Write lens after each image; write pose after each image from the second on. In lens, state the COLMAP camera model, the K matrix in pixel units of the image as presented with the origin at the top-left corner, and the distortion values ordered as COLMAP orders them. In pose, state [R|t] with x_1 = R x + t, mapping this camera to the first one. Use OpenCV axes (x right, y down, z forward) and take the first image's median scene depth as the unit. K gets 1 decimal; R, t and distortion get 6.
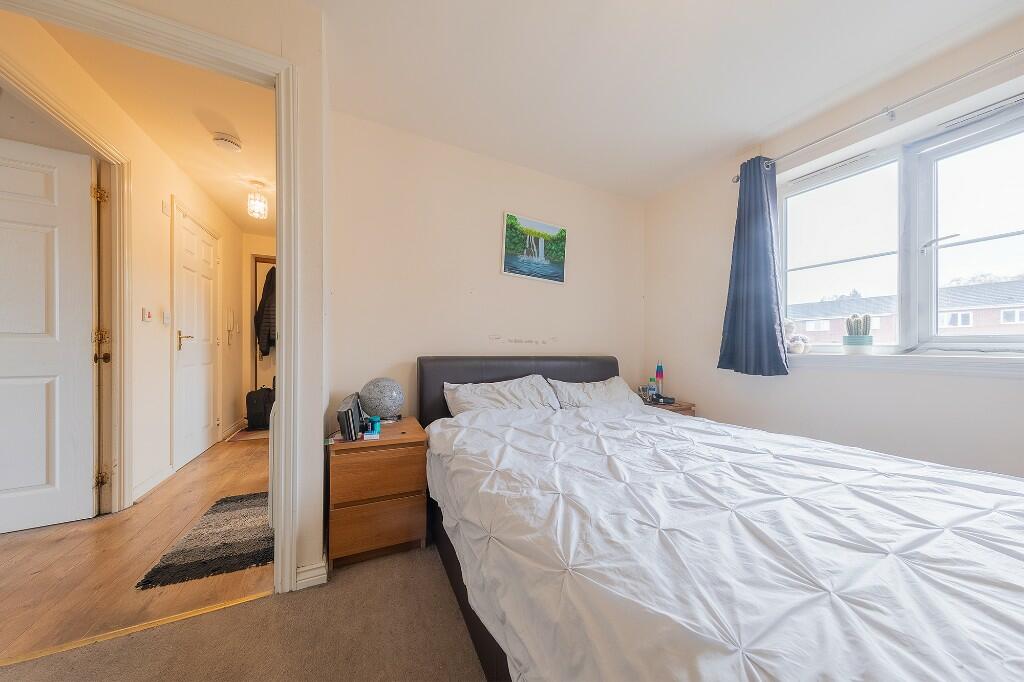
lens RADIAL K [[320.3, 0, 512.4], [0, 320.3, 346.4], [0, 0, 1]] dist [0.000114, -0.000004]
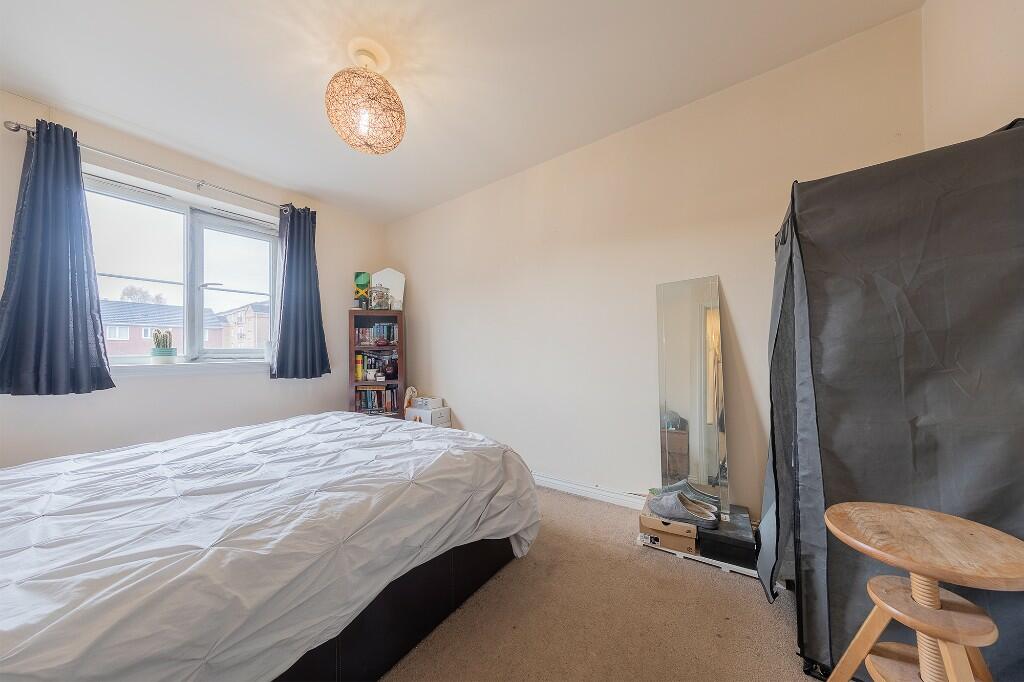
lens RADIAL K [[325.9, 0, 508.7], [0, 325.9, 348.7], [0, 0, 1]] dist [0.004615, 0.000012]
pose [[-0.491557, 0.013211, 0.870745, -0.626565], [0.007685, 0.999912, -0.010832, -0.008419], [-0.870812, 0.001367, -0.491615, 0.523242]]
